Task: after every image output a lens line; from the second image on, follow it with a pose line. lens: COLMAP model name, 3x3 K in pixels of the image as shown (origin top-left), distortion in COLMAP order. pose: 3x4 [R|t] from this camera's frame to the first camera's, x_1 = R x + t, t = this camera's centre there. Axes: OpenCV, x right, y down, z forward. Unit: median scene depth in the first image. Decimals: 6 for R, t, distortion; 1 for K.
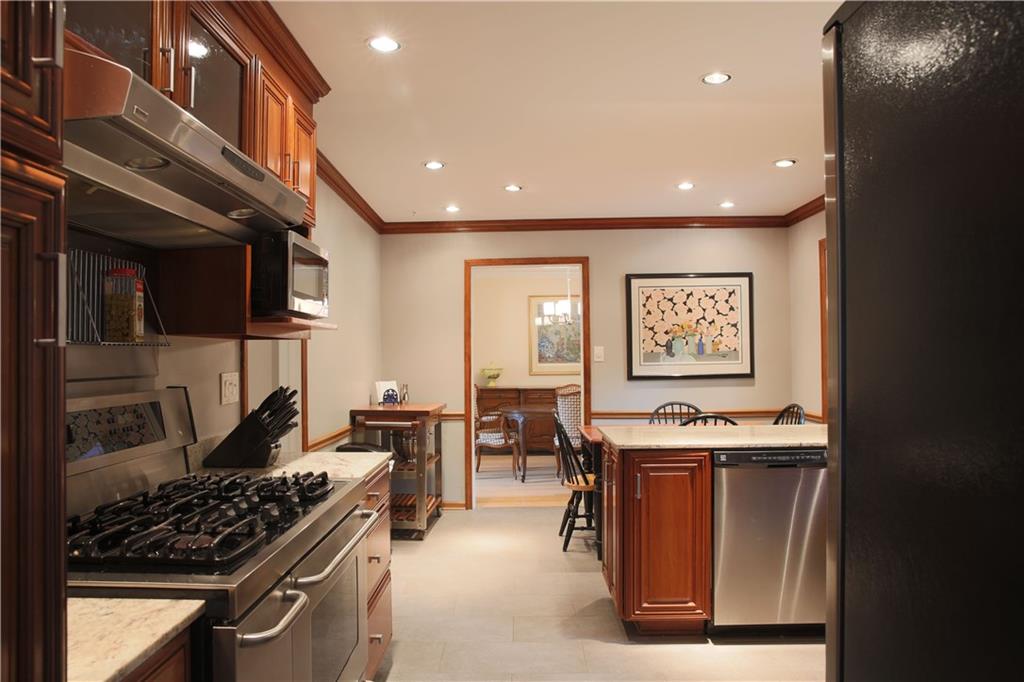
lens RADIAL K [[700.3, 0, 512.0], [0, 700.3, 341.0], [0, 0, 1]] dist [-0.114729, 0.077892]
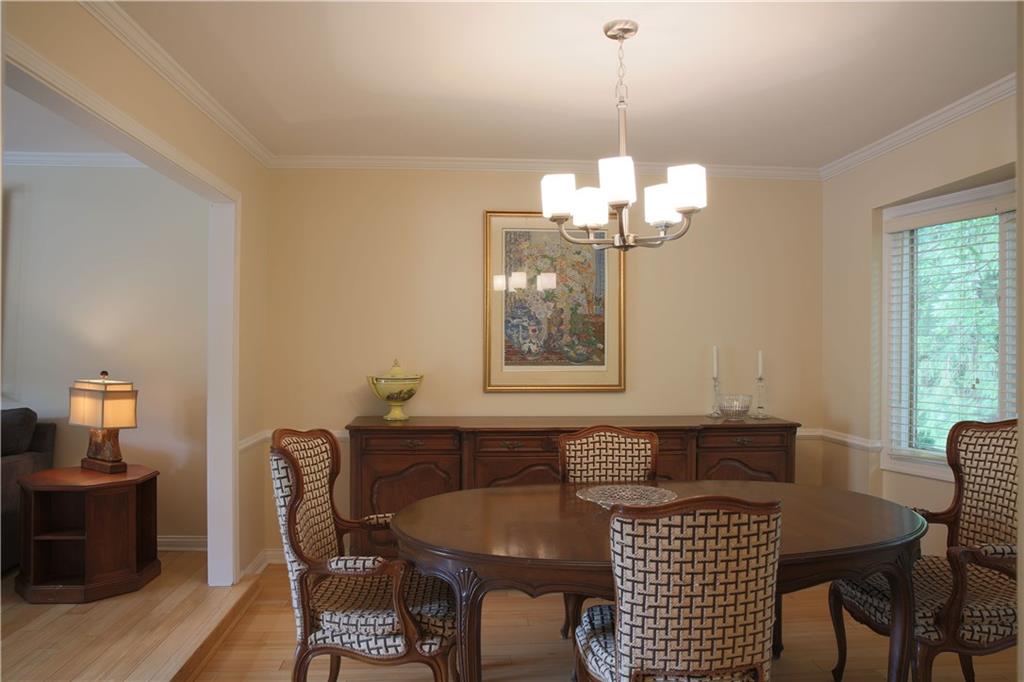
lens RADIAL K [[700.3, 0, 512.0], [0, 700.3, 341.0], [0, 0, 1]] dist [-0.114729, 0.077892]
pose [[0.996730, 0.013660, 0.079643, 0.006874], [-0.014234, 0.999877, 0.006641, 0.013736], [-0.079543, -0.007753, 0.996801, 0.566236]]
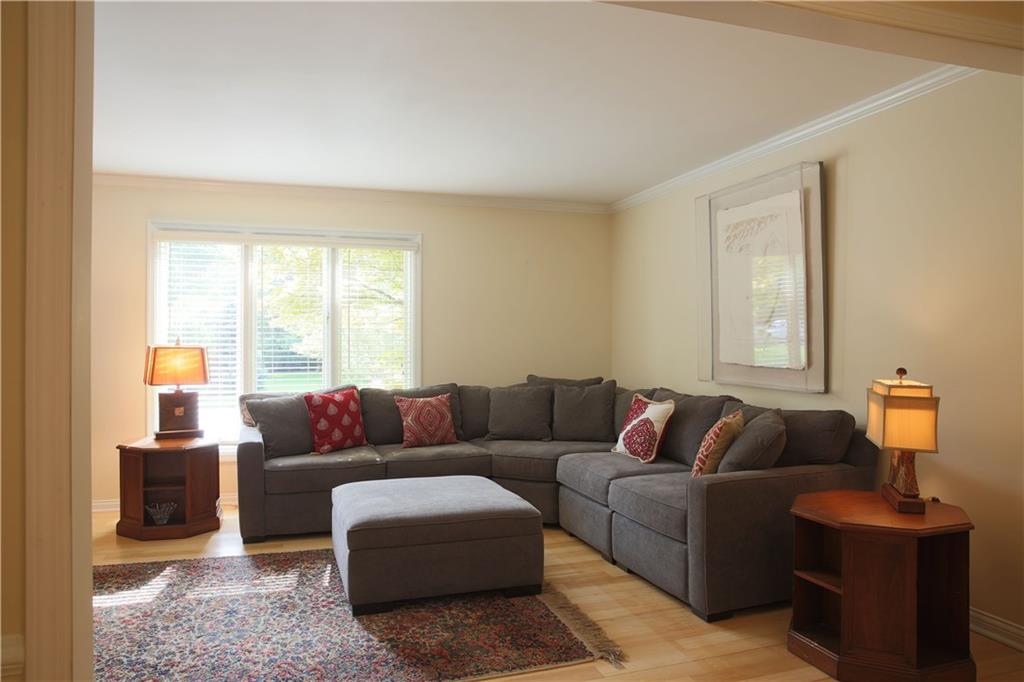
lens RADIAL K [[700.3, 0, 512.0], [0, 700.3, 341.0], [0, 0, 1]] dist [-0.114729, 0.077892]
pose [[0.303088, 0.001378, -0.952962, 0.023832], [0.022431, 0.999712, 0.008580, 0.019562], [0.952699, -0.023977, 0.302969, 0.730984]]
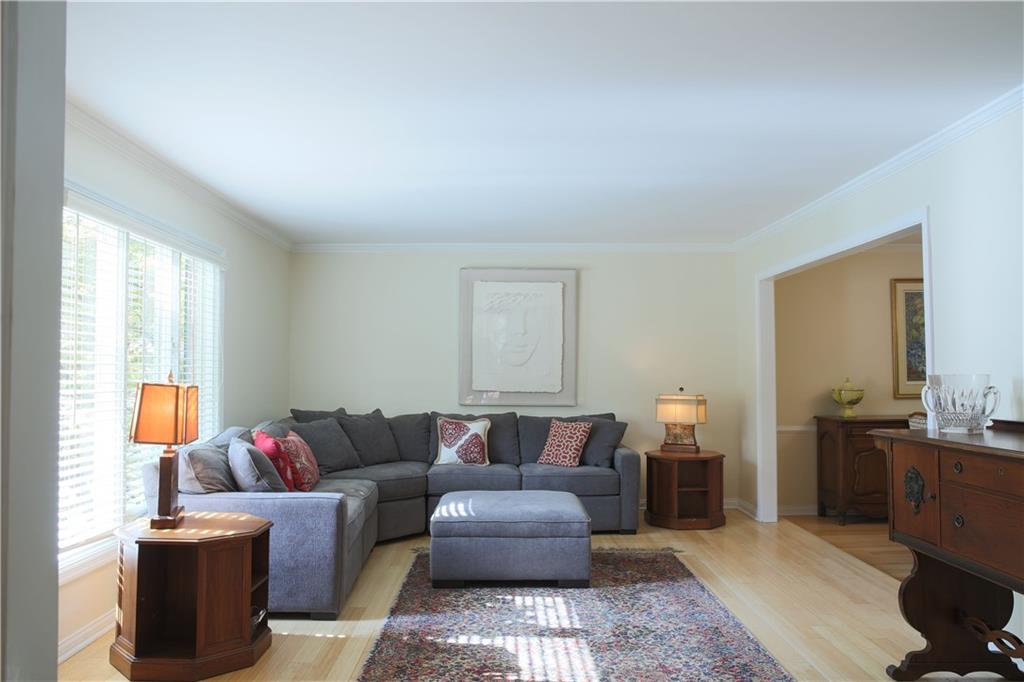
lens RADIAL K [[763.6, 0, 512.0], [0, 763.6, 341.0], [0, 0, 1]] dist [-0.076089, 0.008775]
pose [[0.999691, 0.004067, 0.024528, -0.355277], [-0.003558, 0.999778, -0.020778, 0.010114], [-0.024607, 0.020685, 0.999483, 0.302255]]
